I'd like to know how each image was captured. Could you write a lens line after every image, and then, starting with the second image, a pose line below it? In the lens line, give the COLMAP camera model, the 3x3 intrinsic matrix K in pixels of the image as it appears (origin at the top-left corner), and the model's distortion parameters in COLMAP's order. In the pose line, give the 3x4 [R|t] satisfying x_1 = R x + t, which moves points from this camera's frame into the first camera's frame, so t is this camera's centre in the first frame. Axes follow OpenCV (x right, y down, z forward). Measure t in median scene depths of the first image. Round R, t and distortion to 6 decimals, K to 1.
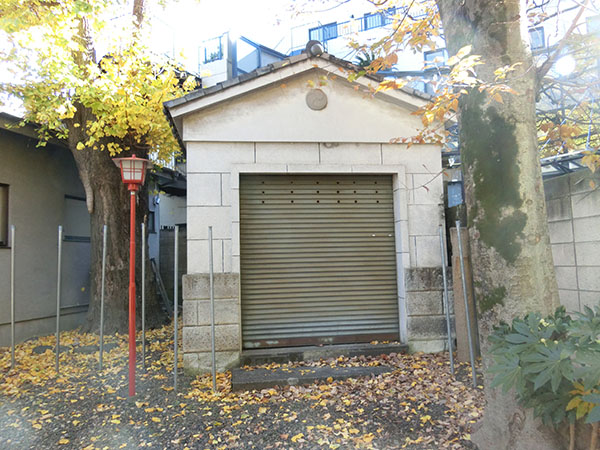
lens RADIAL K [[501.0, 0, 304.1], [0, 501.0, 227.8], [0, 0, 1]] dist [-0.005716, -0.001846]
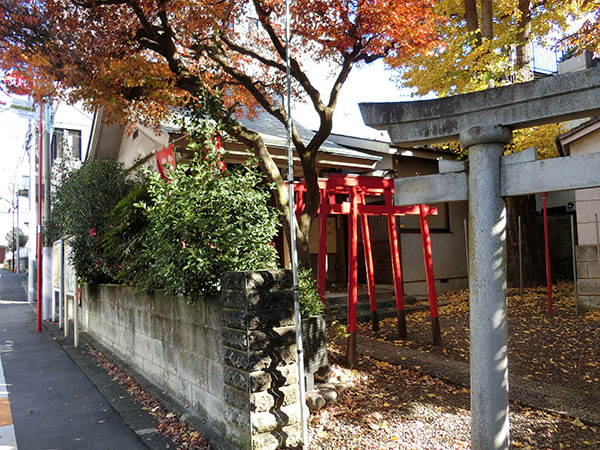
lens RADIAL K [[501.0, 0, 304.1], [0, 501.0, 227.8], [0, 0, 1]] dist [-0.005716, -0.001846]
pose [[0.787966, -0.037304, -0.614587, 0.047377], [0.057184, 0.998283, 0.012722, -0.028162], [0.613057, -0.045169, 0.788746, -0.695224]]
